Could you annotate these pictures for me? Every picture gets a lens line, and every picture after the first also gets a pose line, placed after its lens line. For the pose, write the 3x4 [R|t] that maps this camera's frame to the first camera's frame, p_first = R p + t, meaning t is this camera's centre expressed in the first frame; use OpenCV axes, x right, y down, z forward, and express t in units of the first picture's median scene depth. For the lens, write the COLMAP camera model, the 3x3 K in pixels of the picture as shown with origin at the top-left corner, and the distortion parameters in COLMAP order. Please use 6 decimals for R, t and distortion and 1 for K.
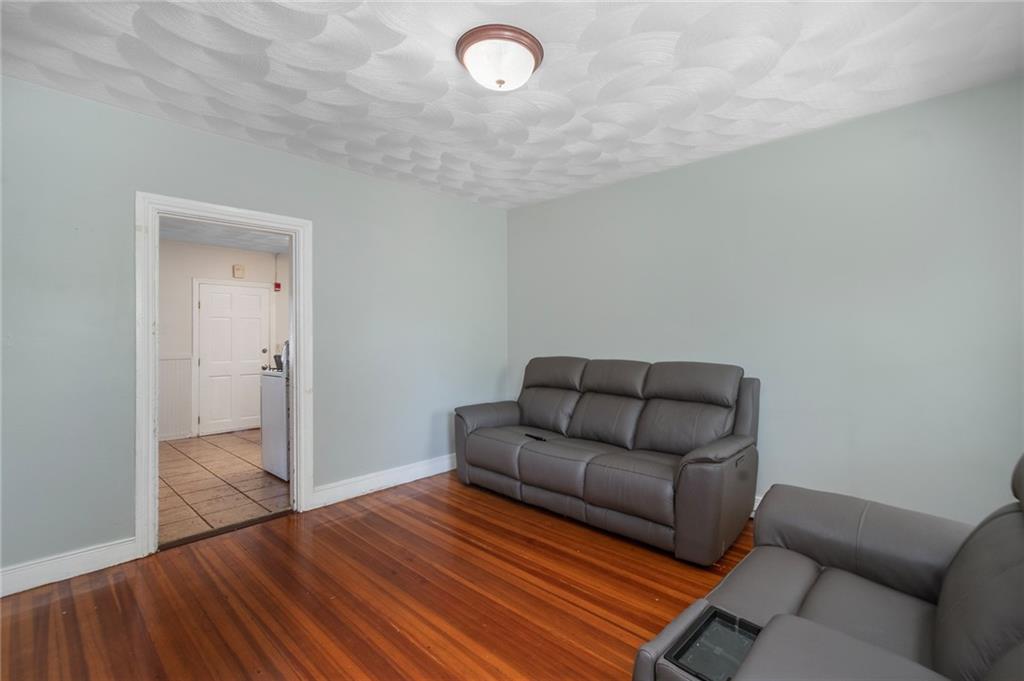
lens RADIAL K [[459.3, 0, 561.6], [0, 459.3, 331.8], [0, 0, 1]] dist [0.020638, 0.000743]
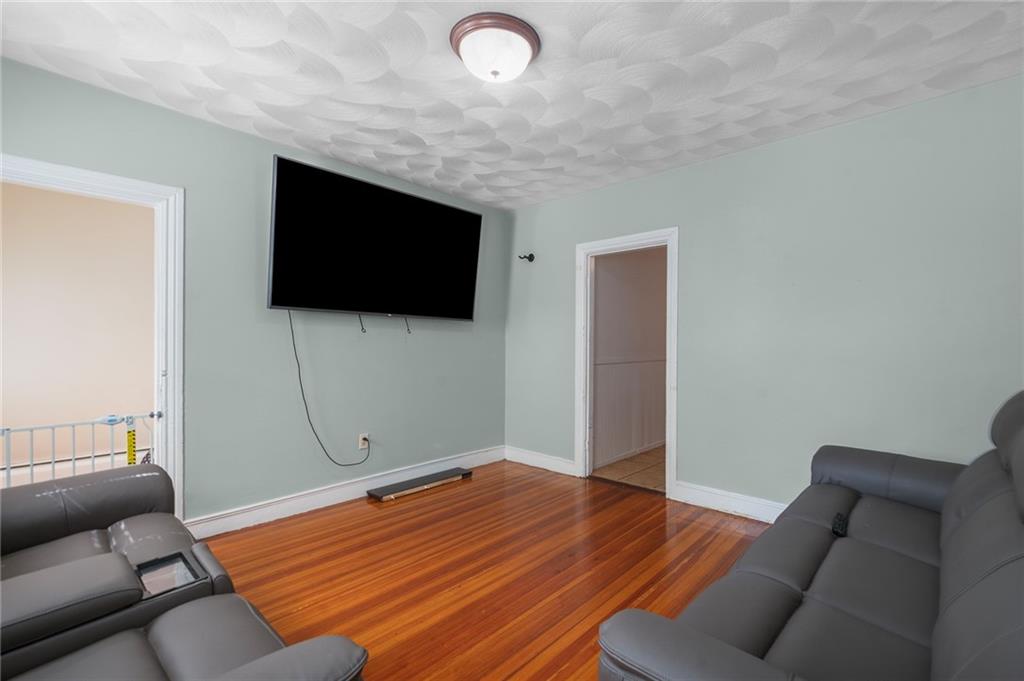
lens RADIAL K [[459.3, 0, 508.2], [0, 459.3, 340.3], [0, 0, 1]] dist [0.020638, 0.000743]
pose [[-0.035761, 0.004720, -0.999349, 0.626158], [0.009758, 0.999943, 0.004374, 0.012166], [0.999313, -0.009595, -0.035805, 0.787746]]
